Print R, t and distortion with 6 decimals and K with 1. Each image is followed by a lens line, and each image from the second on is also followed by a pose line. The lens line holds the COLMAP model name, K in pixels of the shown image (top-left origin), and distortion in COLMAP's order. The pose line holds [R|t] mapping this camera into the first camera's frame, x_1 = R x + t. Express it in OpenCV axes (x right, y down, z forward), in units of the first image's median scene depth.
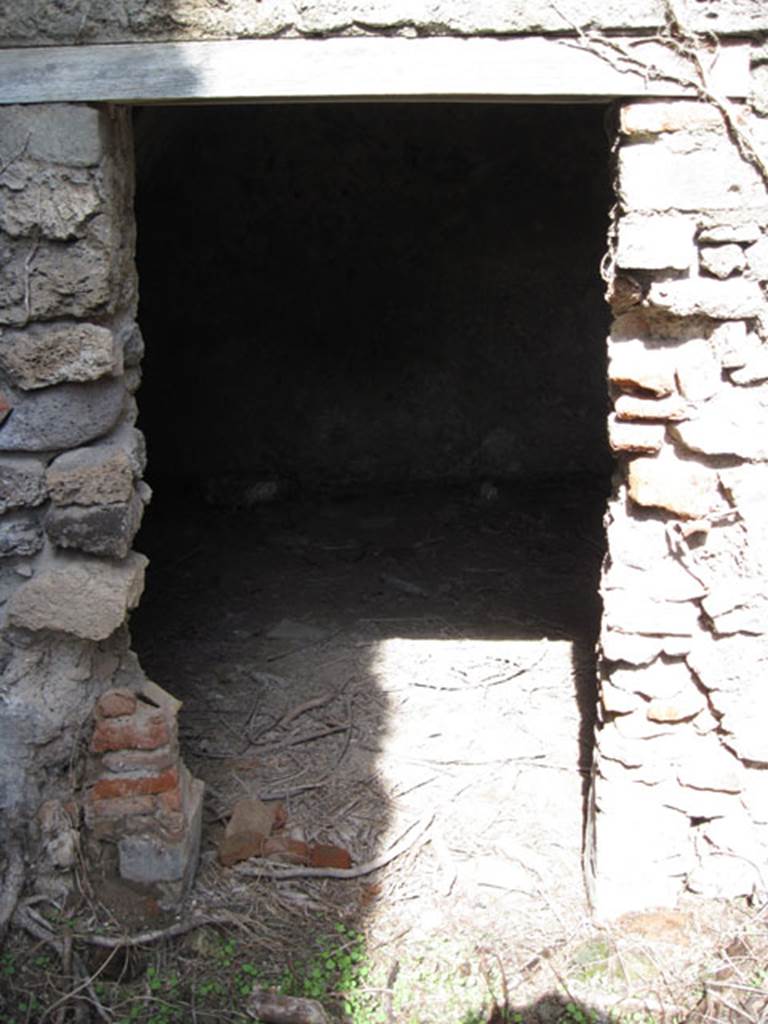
lens RADIAL K [[1058.9, 0, 419.1], [0, 1058.9, 494.8], [0, 0, 1]] dist [-0.115402, 0.000000]
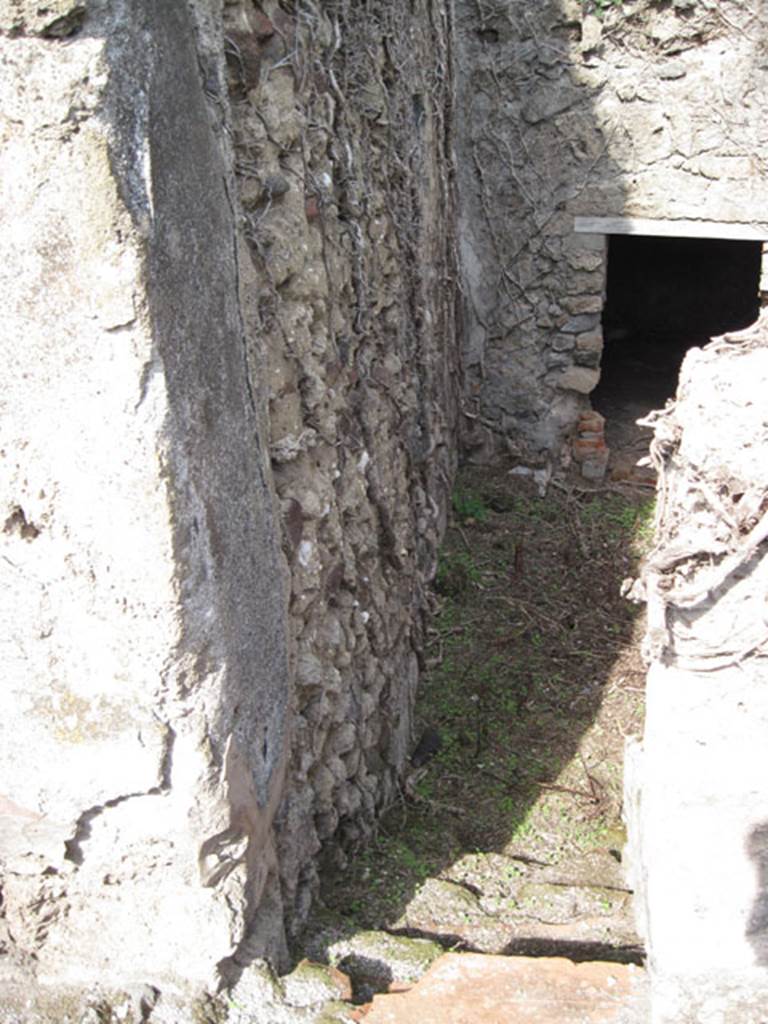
lens RADIAL K [[1058.9, 0, 430.6], [0, 1058.9, 494.2], [0, 0, 1]] dist [-0.115402, 0.000000]
pose [[0.960781, 0.096115, -0.260120, 0.100049], [-0.050883, 0.983191, 0.175348, -0.098027], [0.272602, -0.155236, 0.949521, -2.247233]]
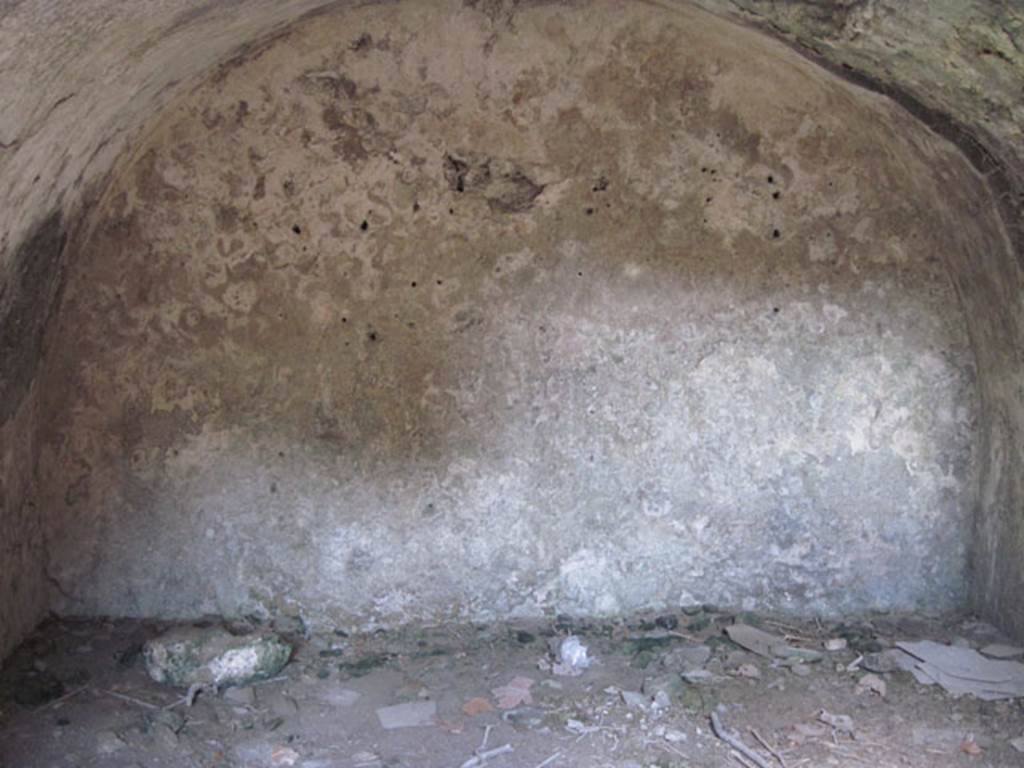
lens RADIAL K [[1058.9, 0, 513.9], [0, 1058.9, 386.1], [0, 0, 1]] dist [-0.115402, 0.000000]
pose [[0.999301, -0.011553, 0.035546, 0.004782], [0.016939, 0.987741, -0.155181, -0.065010], [-0.033317, 0.155675, 0.987246, 0.293143]]
